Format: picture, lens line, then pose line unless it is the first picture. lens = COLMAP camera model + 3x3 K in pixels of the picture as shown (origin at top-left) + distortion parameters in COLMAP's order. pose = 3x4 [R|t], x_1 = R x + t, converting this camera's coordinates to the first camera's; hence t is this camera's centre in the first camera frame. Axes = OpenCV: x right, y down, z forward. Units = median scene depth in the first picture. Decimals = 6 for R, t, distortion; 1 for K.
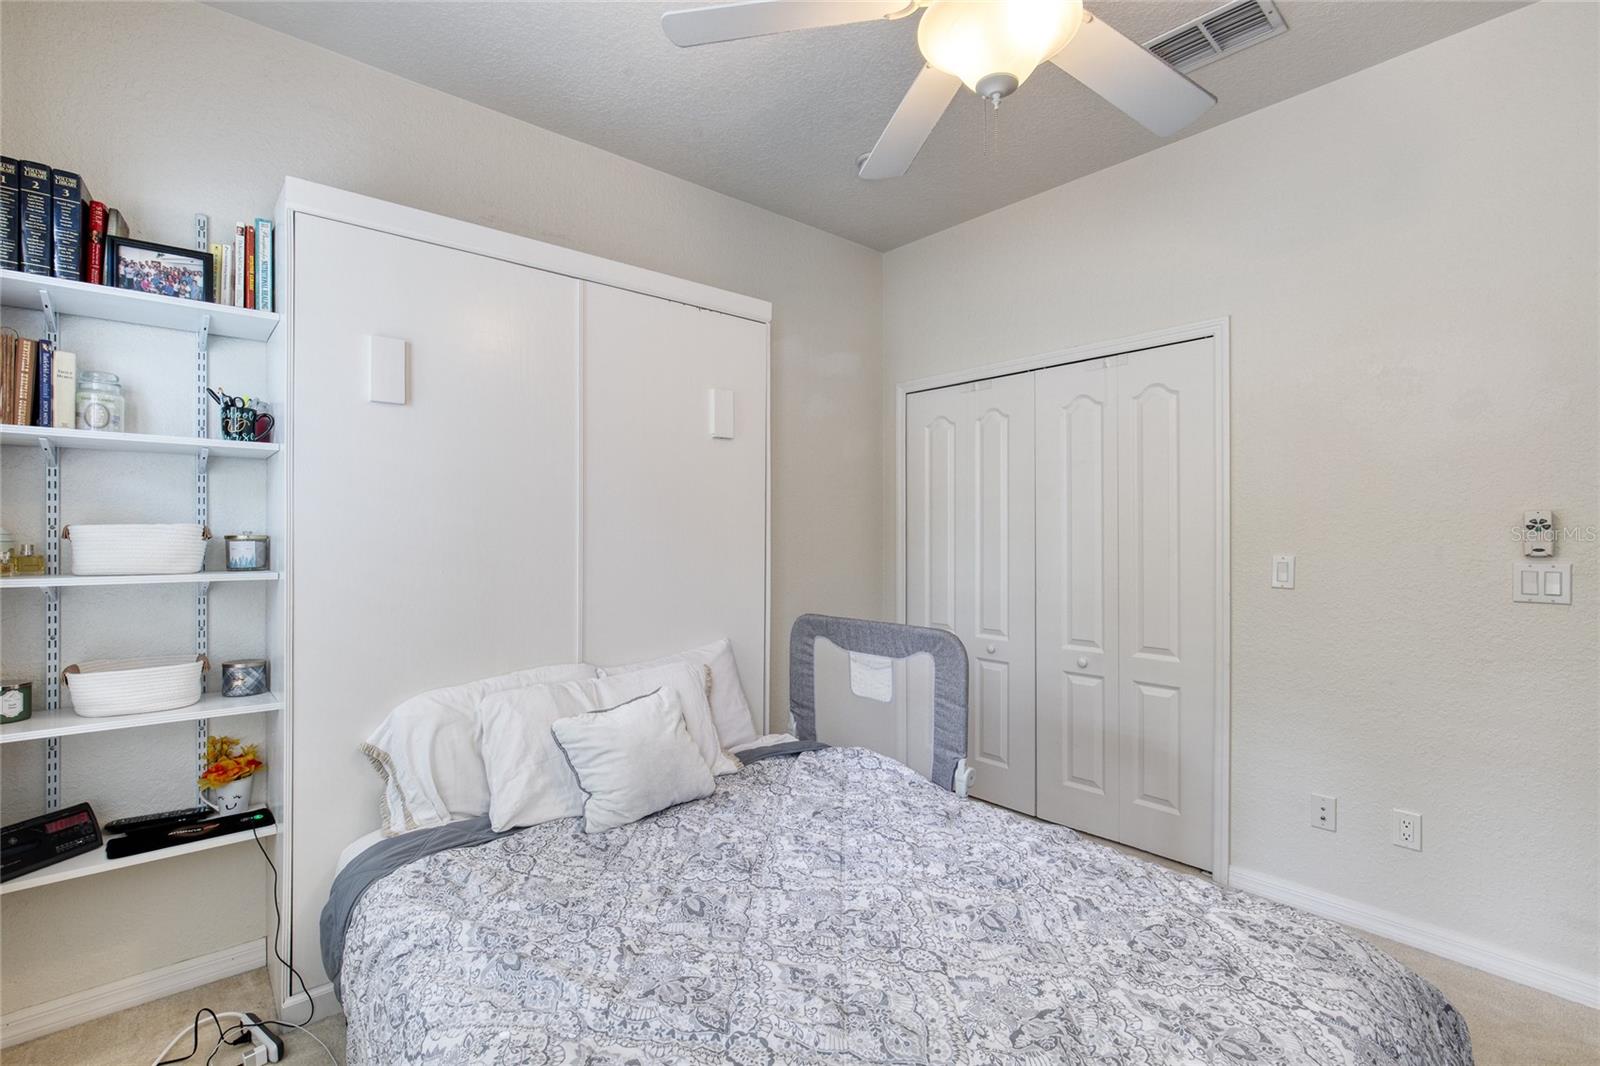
lens RADIAL K [[733.2, 0, 780.8], [0, 733.2, 533.7], [0, 0, 1]] dist [-0.019628, 0.010045]
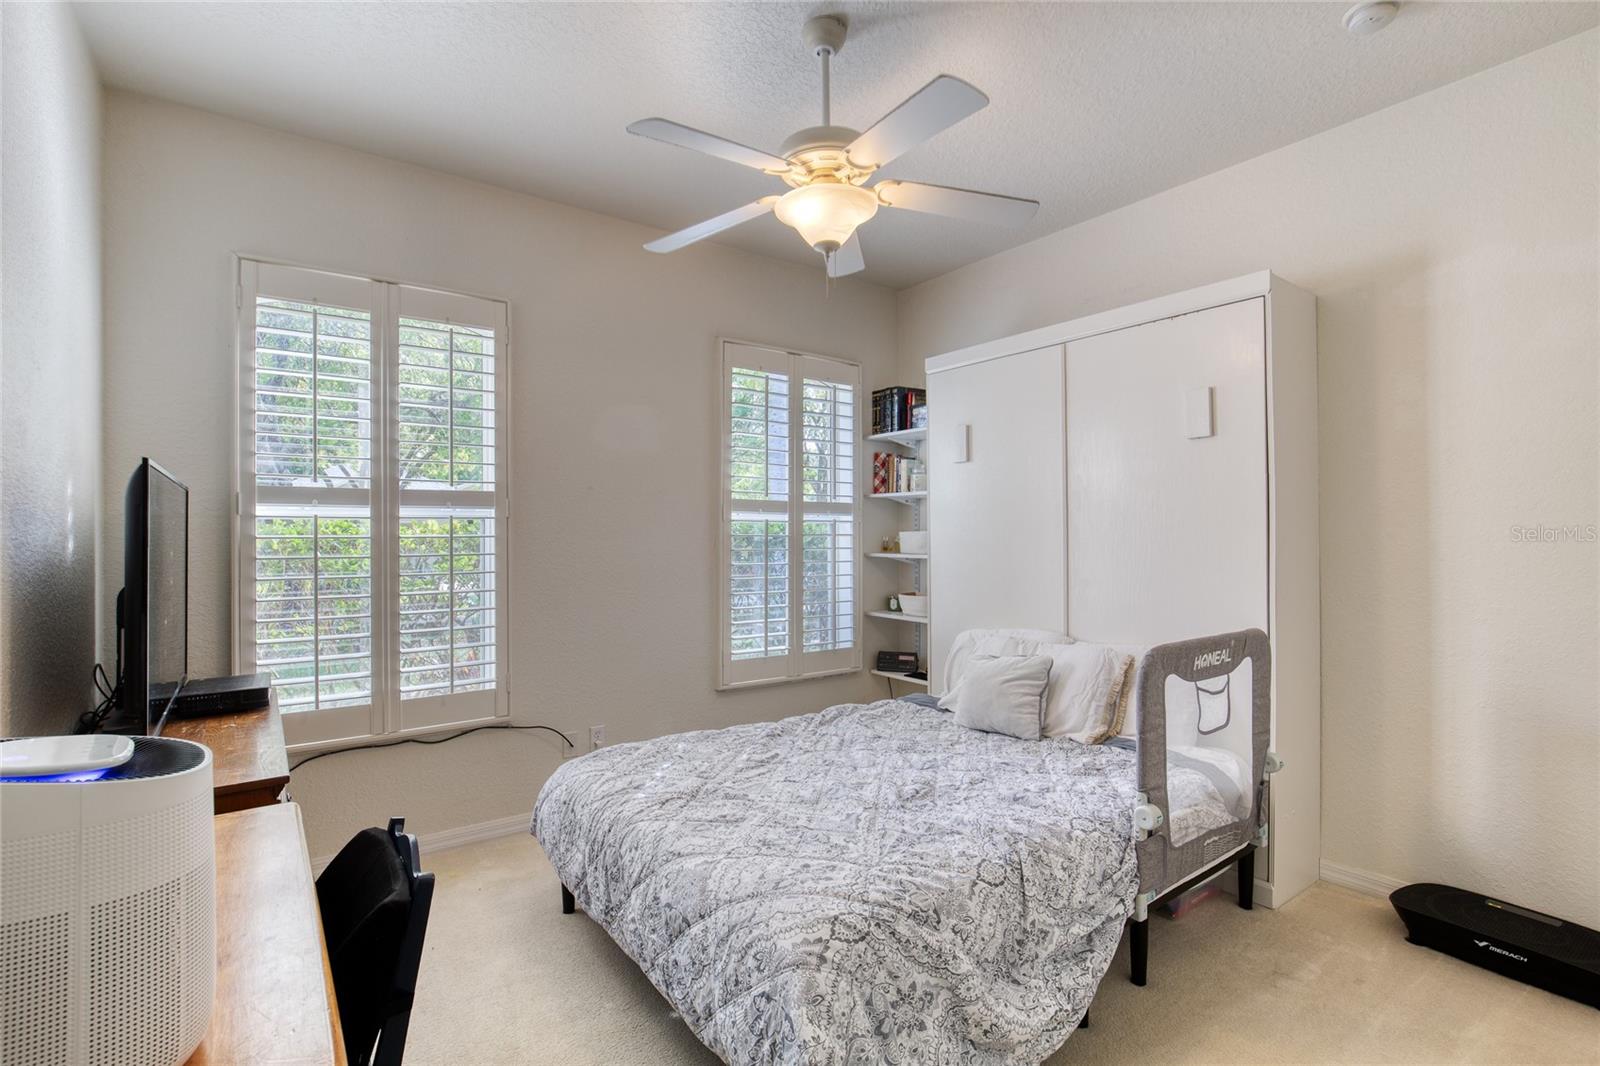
lens RADIAL K [[733.2, 0, 780.8], [0, 733.2, 533.7], [0, 0, 1]] dist [-0.019628, 0.010045]
pose [[-0.097990, -0.003532, -0.995181, 1.403922], [0.012599, 0.999909, -0.004790, -0.004186], [0.995108, -0.013007, -0.097936, 0.804988]]
